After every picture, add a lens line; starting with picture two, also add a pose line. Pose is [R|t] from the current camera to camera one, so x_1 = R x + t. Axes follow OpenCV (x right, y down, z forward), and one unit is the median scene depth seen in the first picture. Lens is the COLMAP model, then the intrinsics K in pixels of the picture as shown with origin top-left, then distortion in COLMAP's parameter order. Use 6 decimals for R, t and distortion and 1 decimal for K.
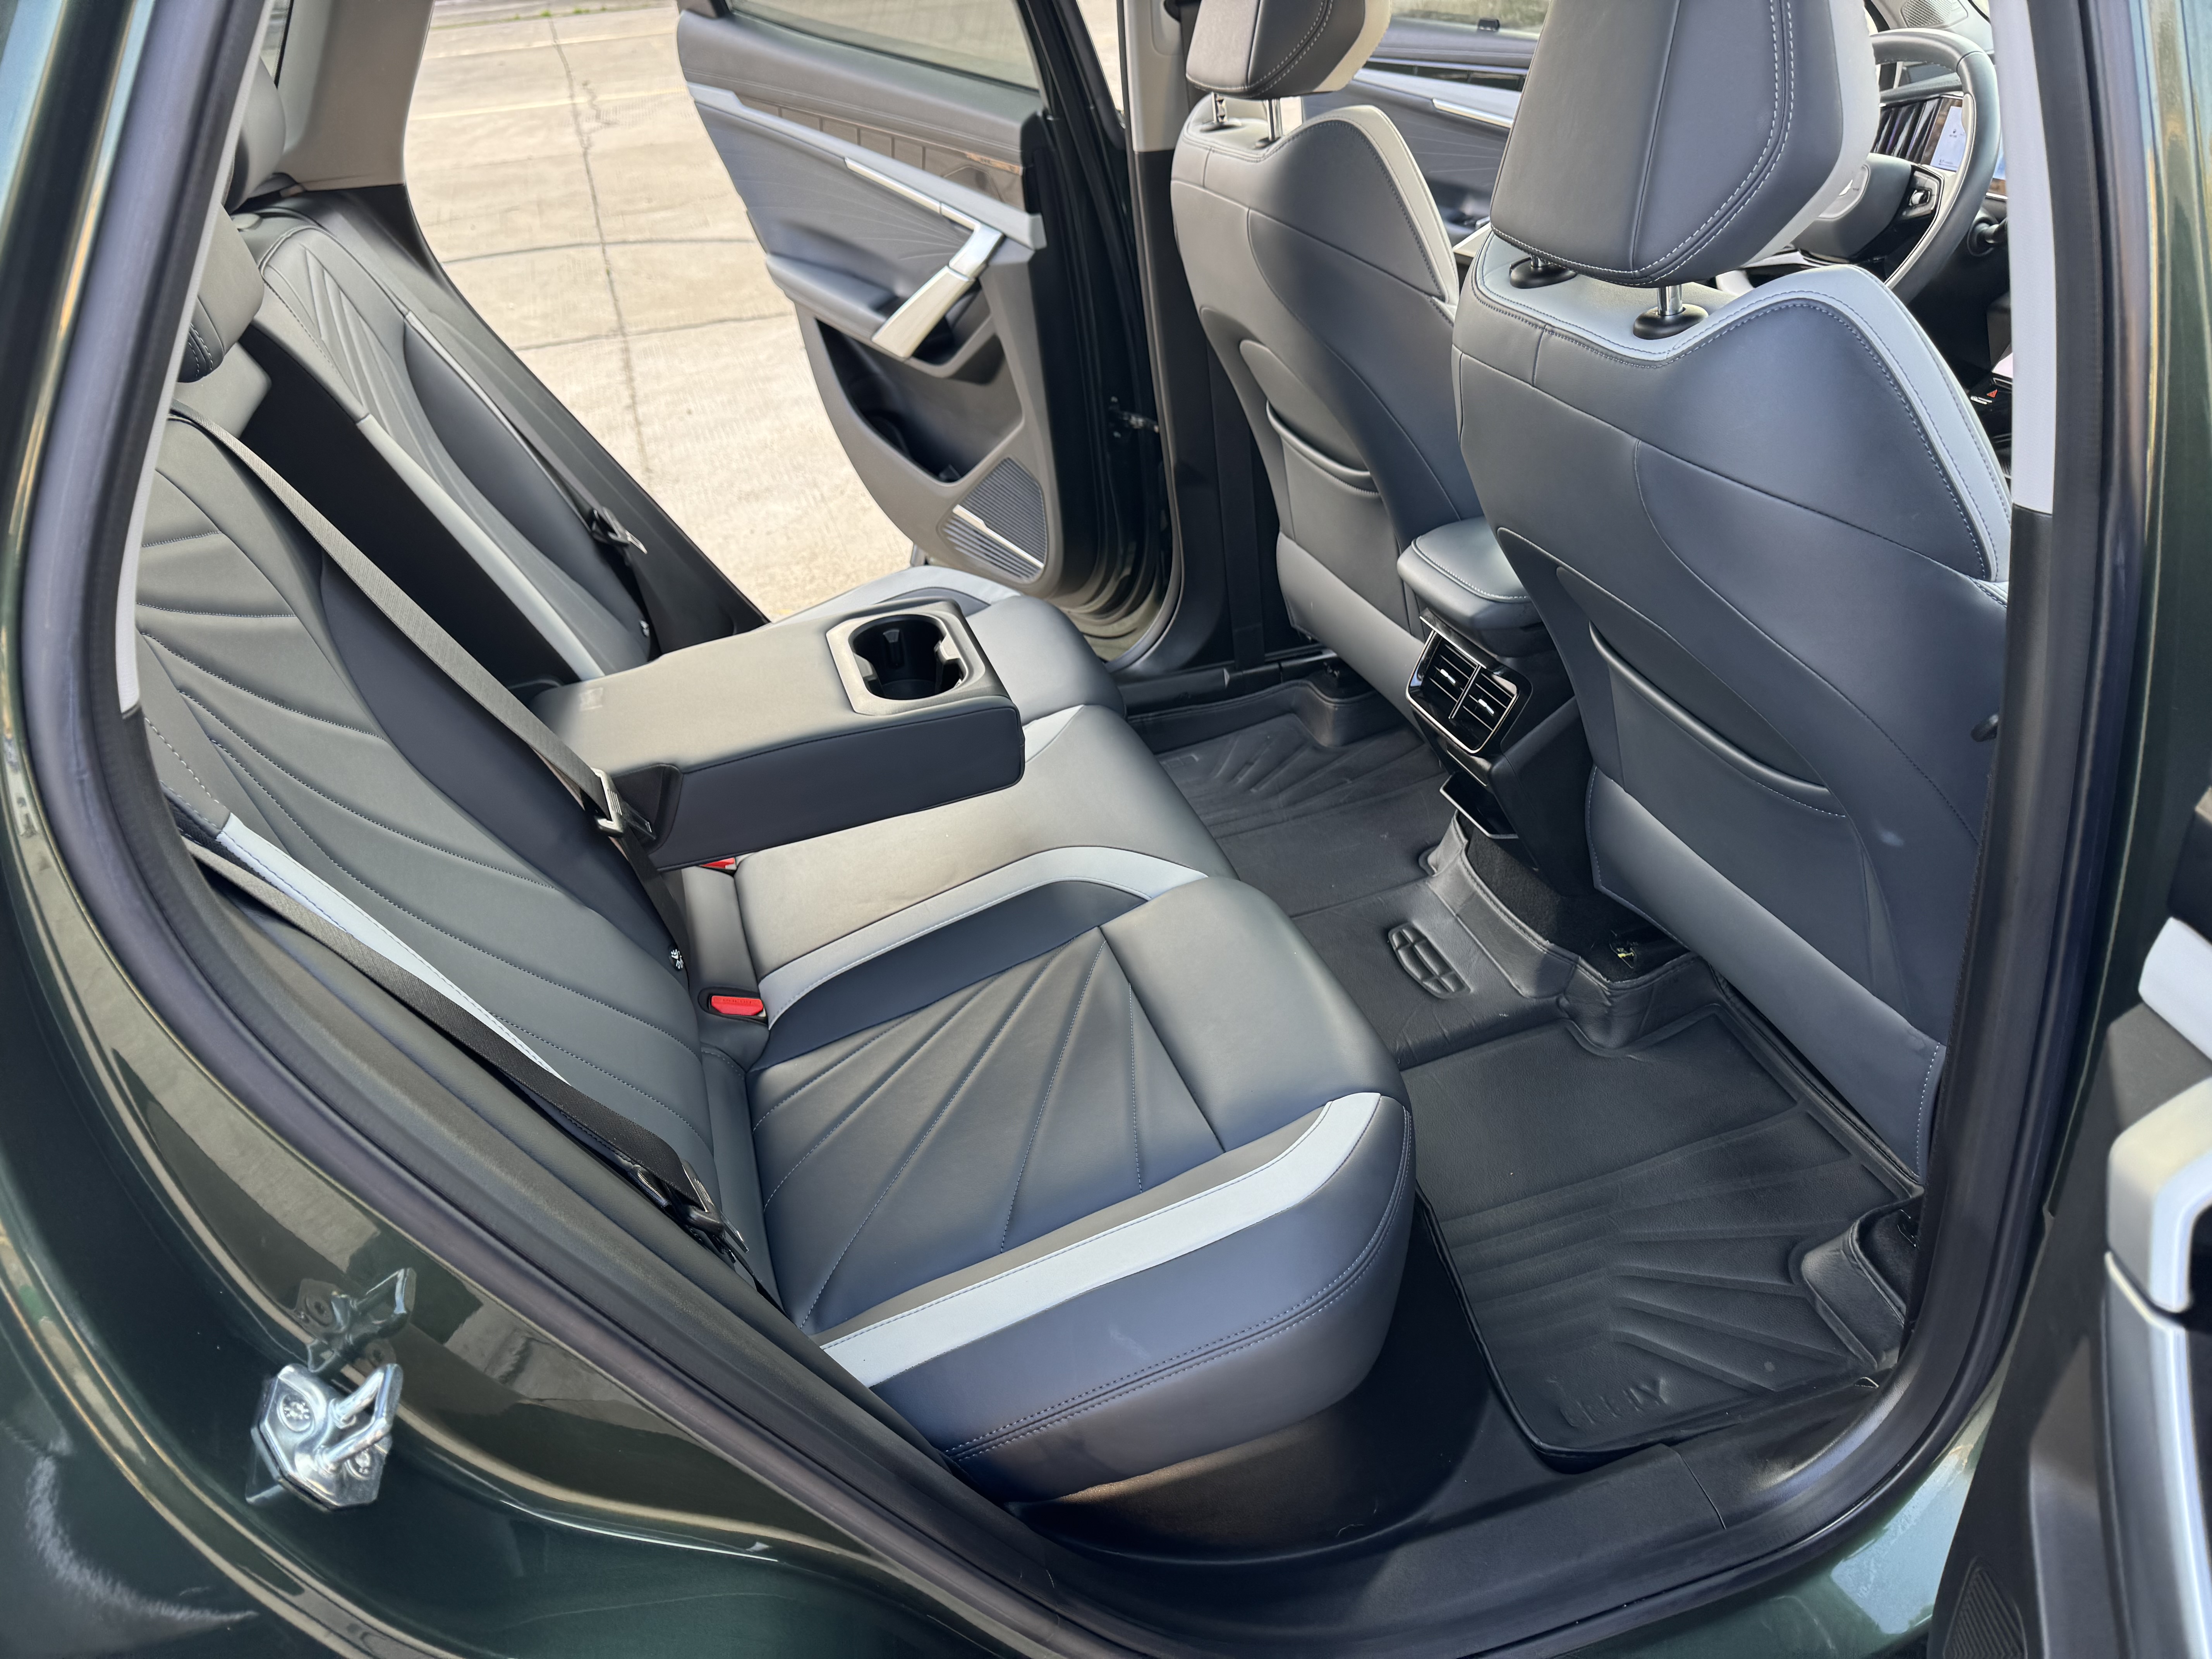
lens RADIAL K [[1558.6, 0, 1084.8], [0, 1558.6, 821.9], [0, 0, 1]] dist [0.016485, -0.007385]
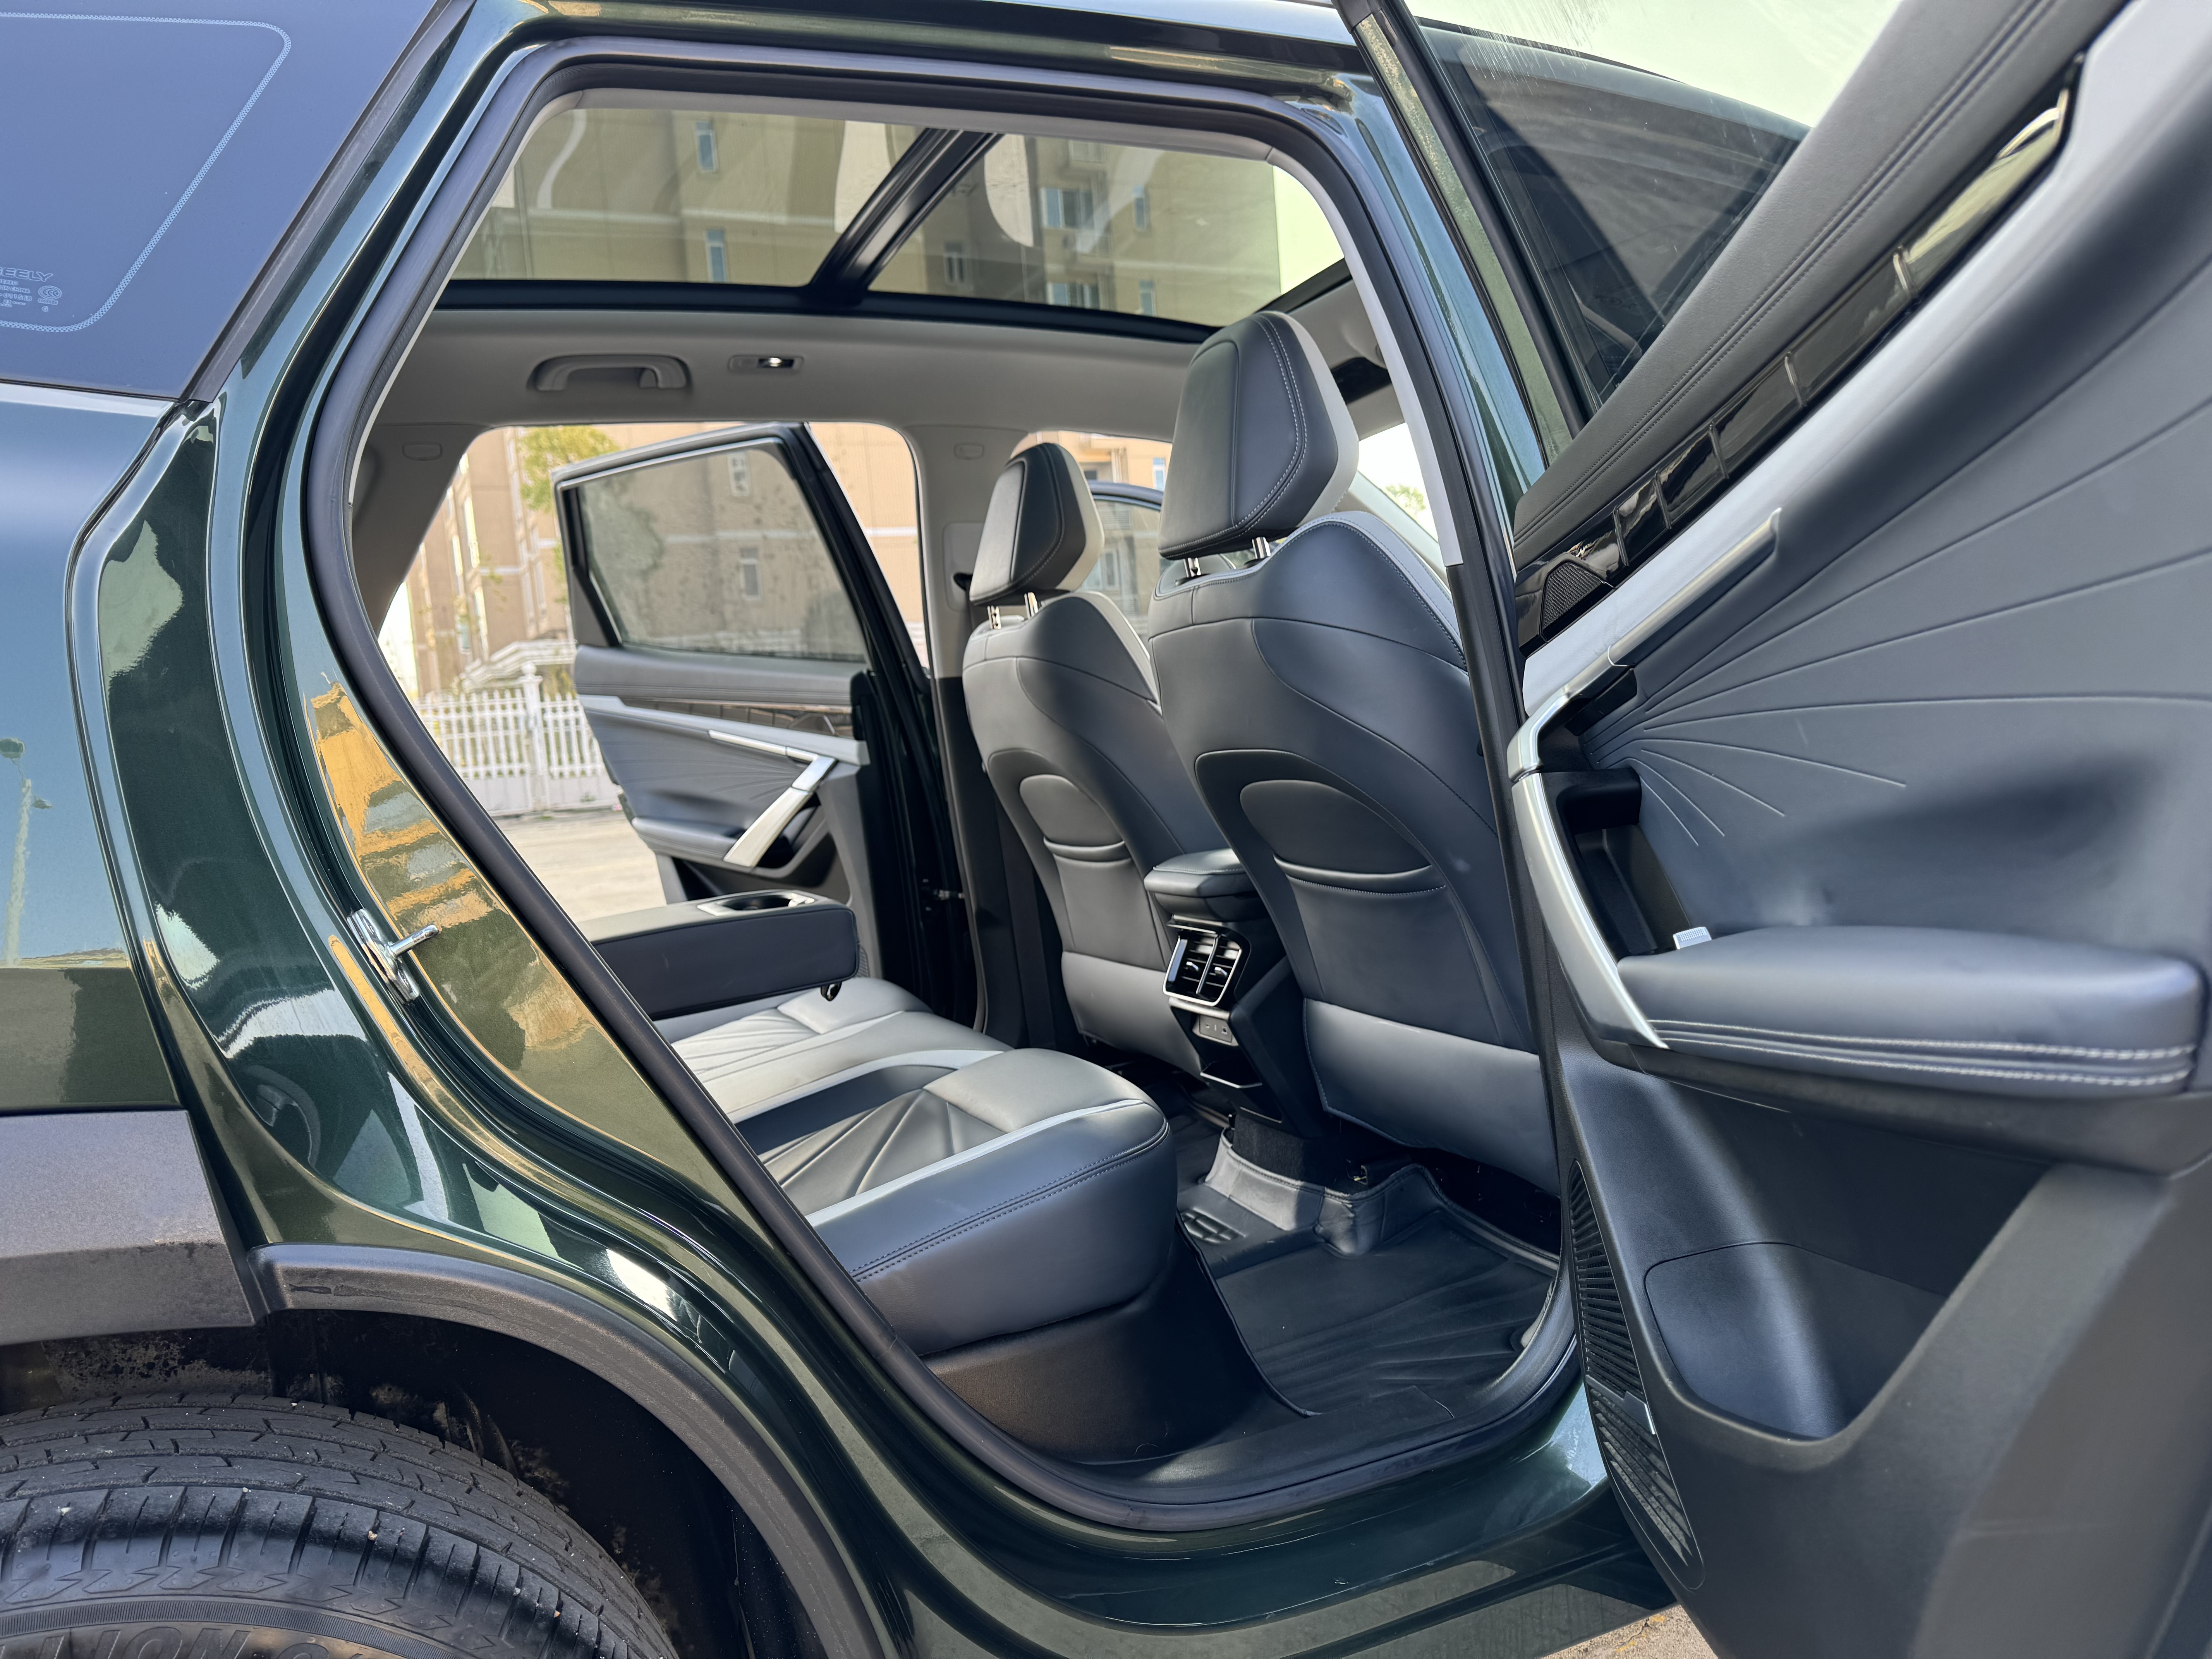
lens RADIAL K [[1534.4, 0, 1105.0], [0, 1534.4, 830.5], [0, 0, 1]] dist [0.126280, -0.365427]
pose [[0.990891, -0.016658, 0.133629, -0.003276], [0.077611, 0.881584, -0.465603, 0.301505], [-0.110049, 0.471733, 0.874847, -0.114839]]
